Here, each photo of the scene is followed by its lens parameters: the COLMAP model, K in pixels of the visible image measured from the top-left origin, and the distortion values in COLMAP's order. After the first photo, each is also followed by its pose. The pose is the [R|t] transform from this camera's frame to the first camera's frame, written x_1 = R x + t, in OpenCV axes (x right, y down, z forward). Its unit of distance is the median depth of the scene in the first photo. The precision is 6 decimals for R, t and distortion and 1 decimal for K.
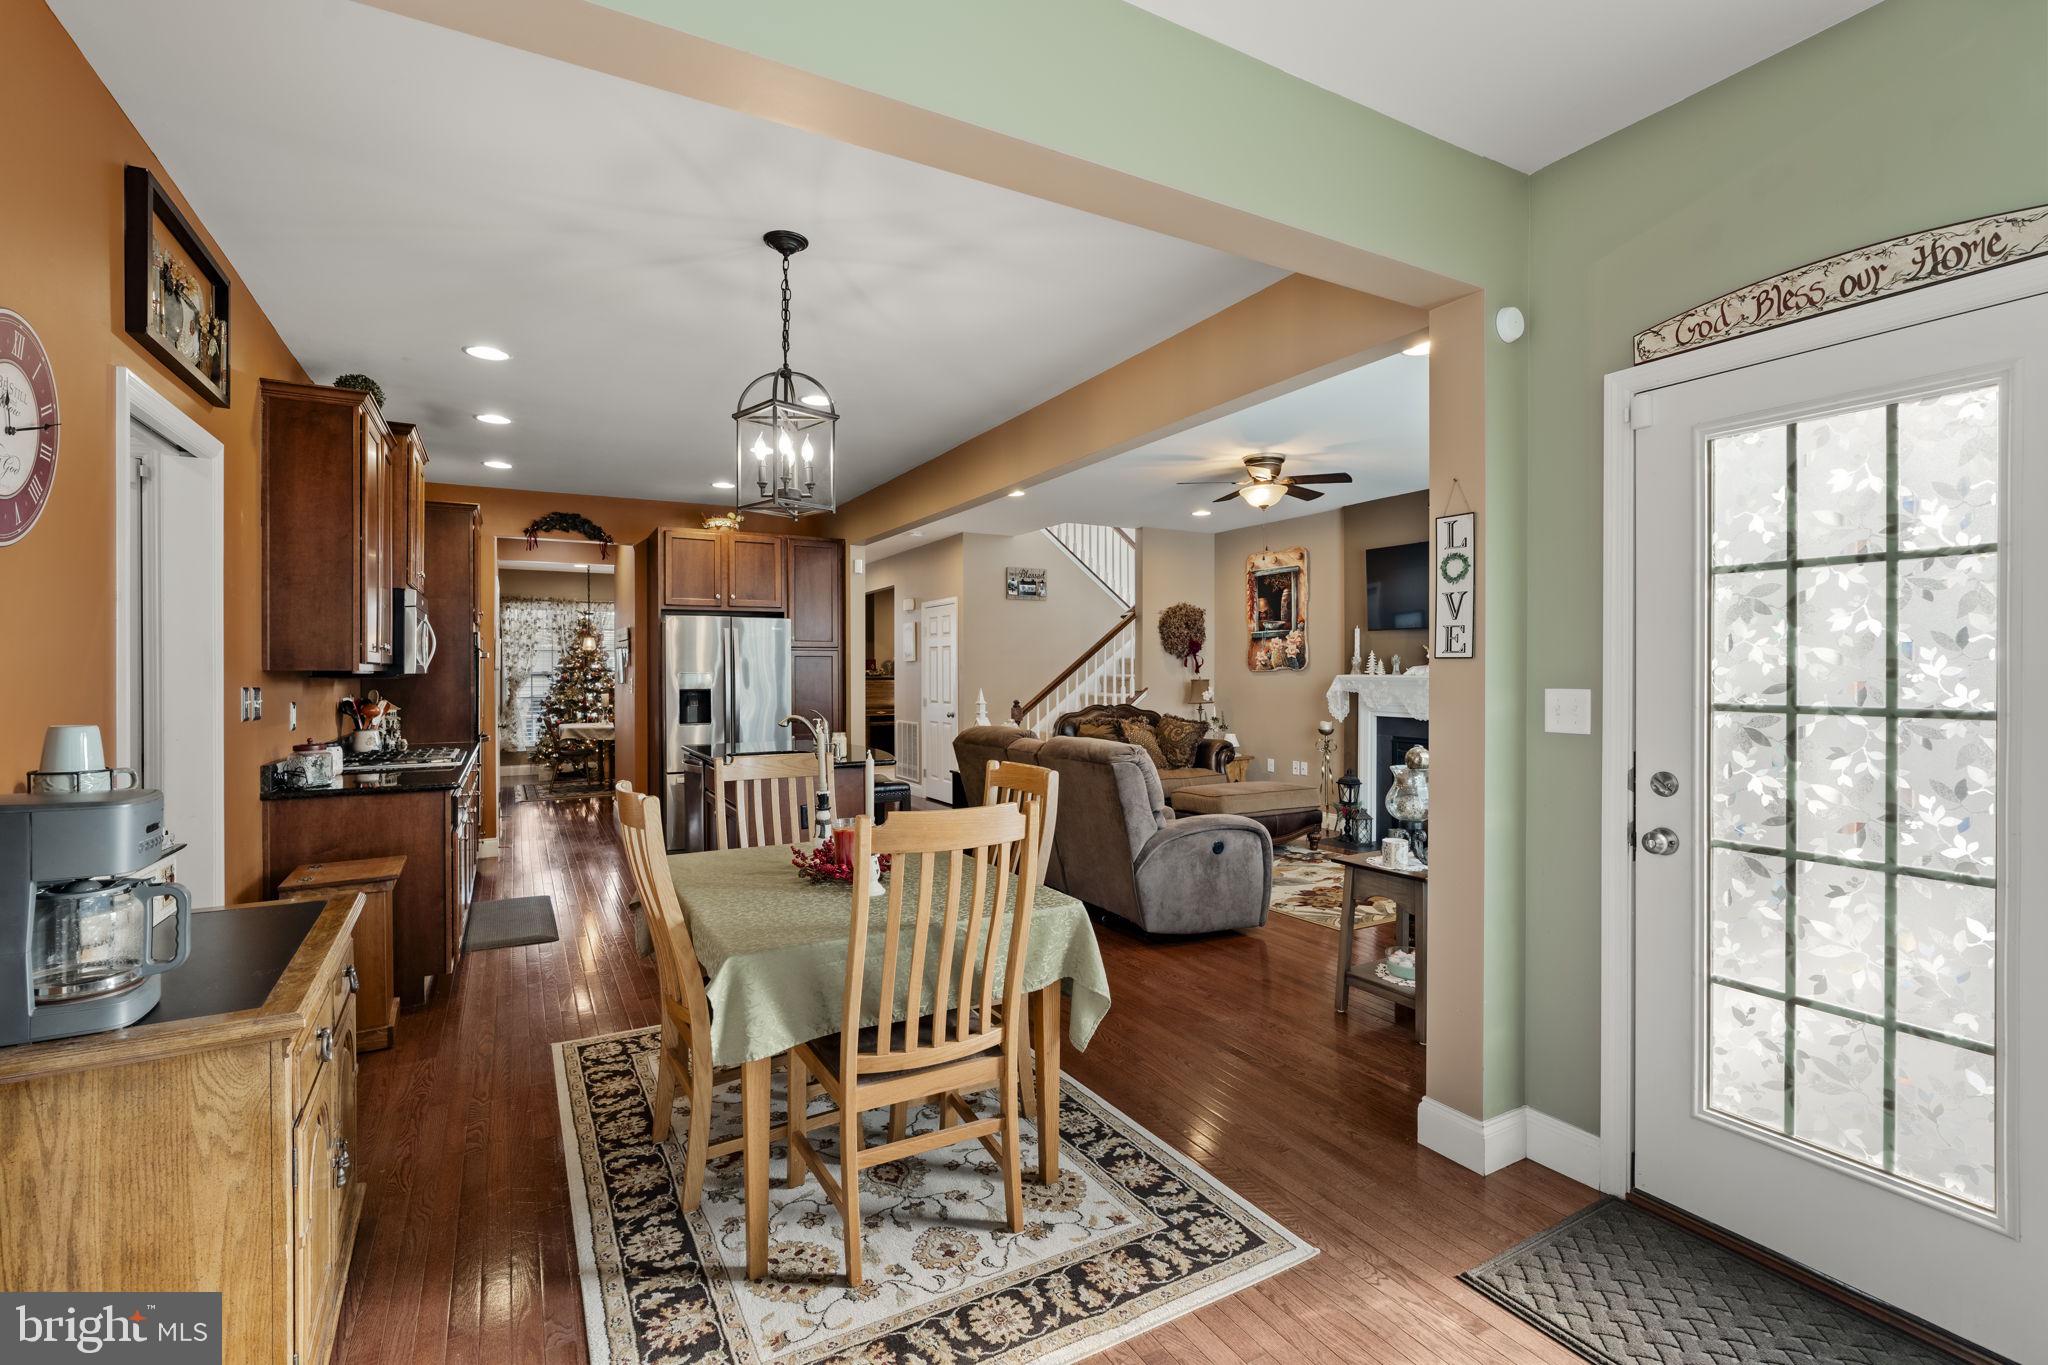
lens RADIAL K [[927.3, 0, 1034.9], [0, 927.3, 673.5], [0, 0, 1]] dist [-0.000091, 0.000024]
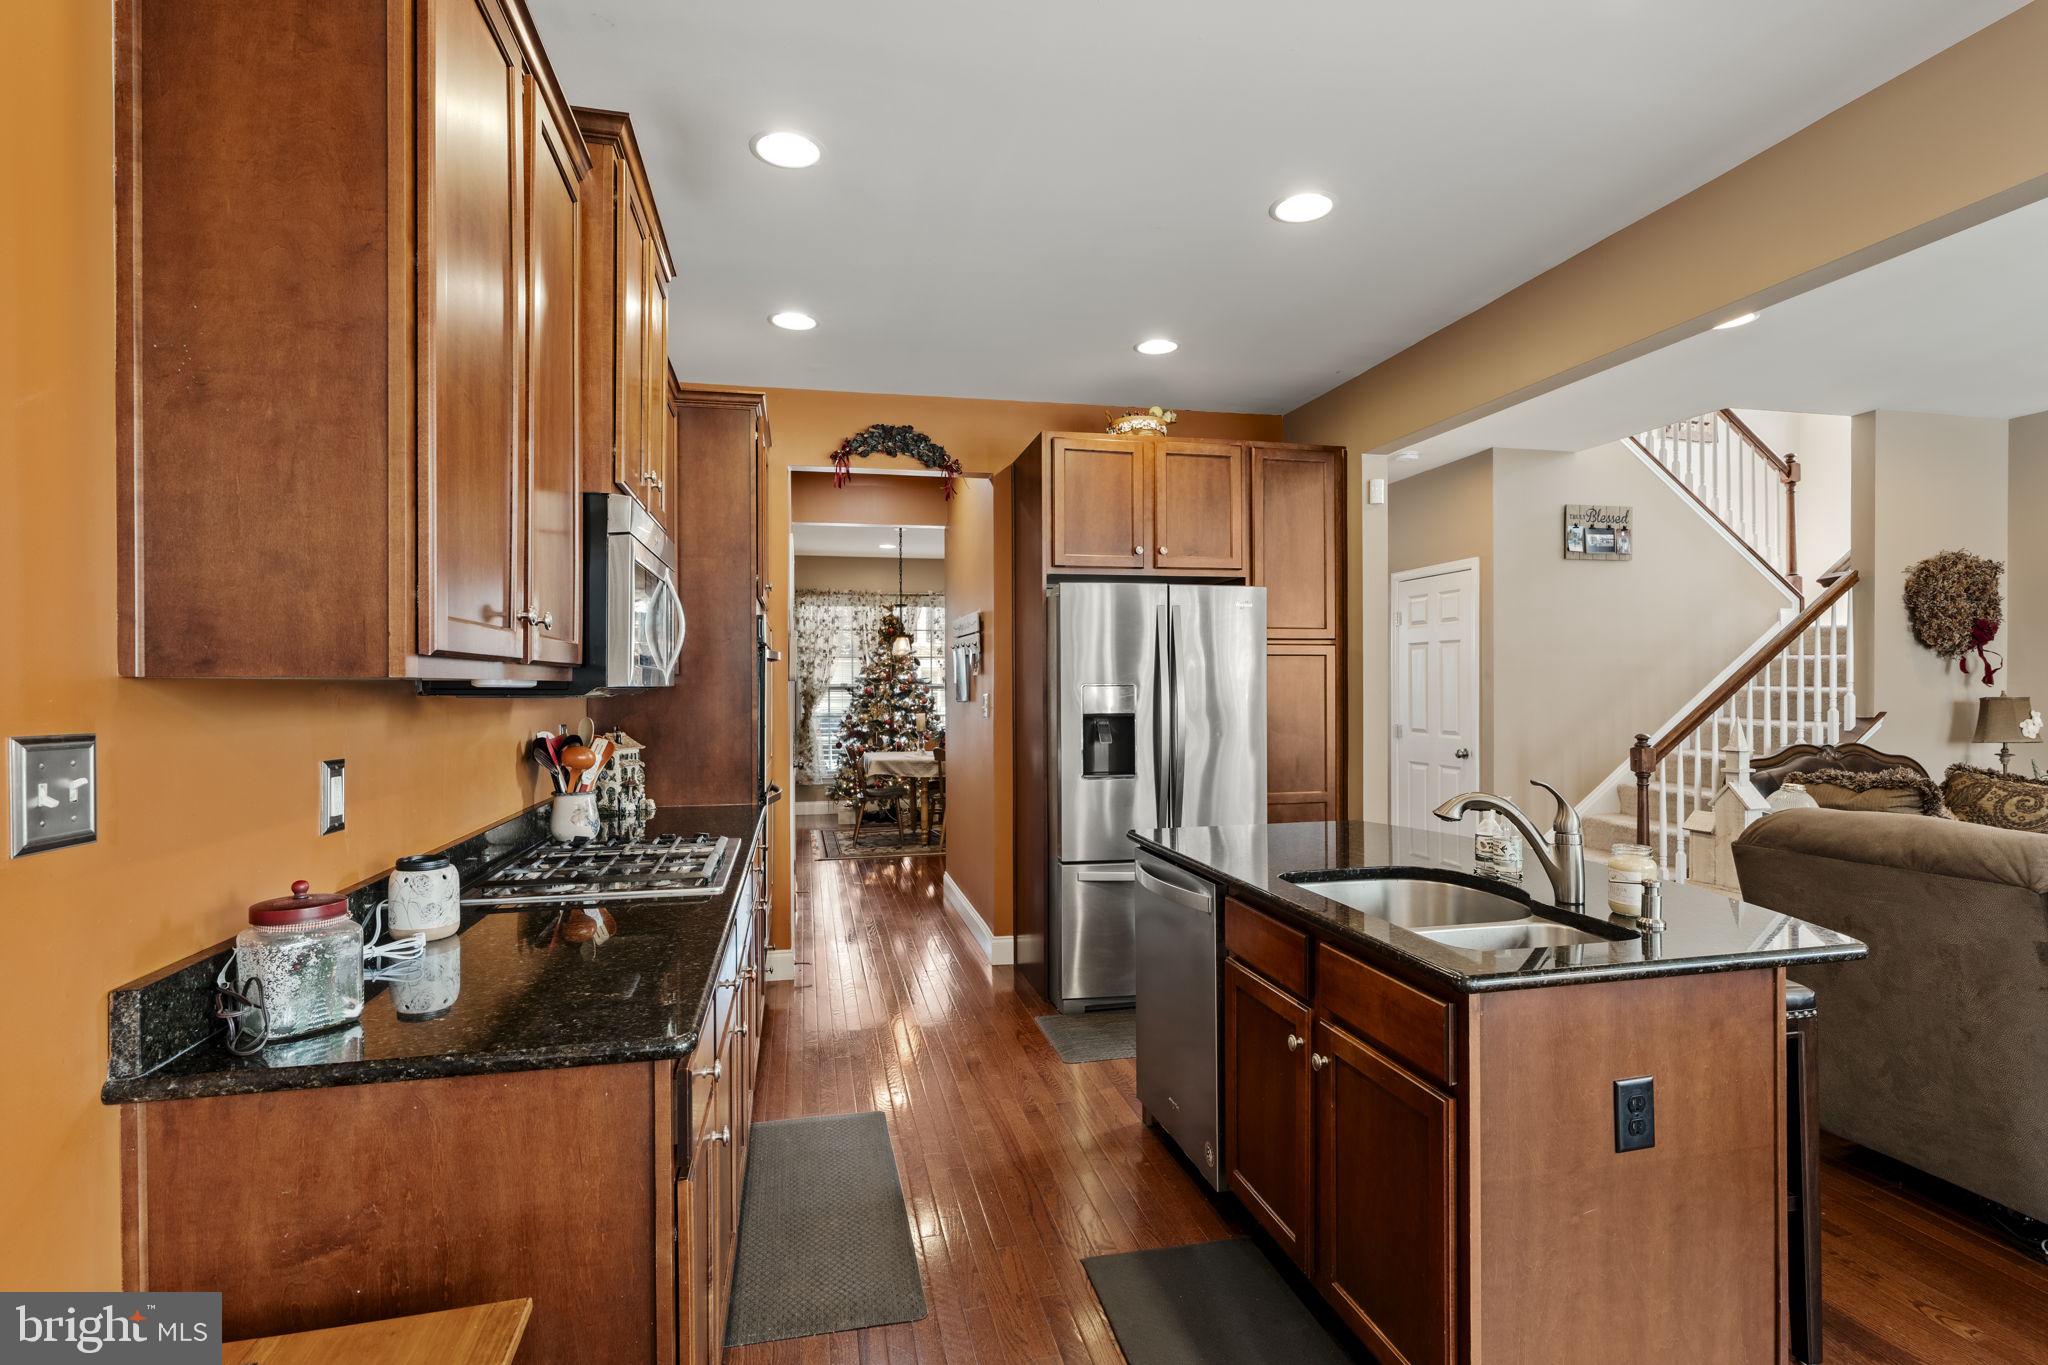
lens RADIAL K [[938.1, 0, 1024.0], [0, 938.1, 682.5], [0, 0, 1]] dist [-0.000356, -0.000001]
pose [[0.961098, -0.001964, -0.276200, -0.237710], [0.000965, 0.999992, -0.003754, -0.000116], [0.276205, 0.003342, 0.961093, 0.405518]]
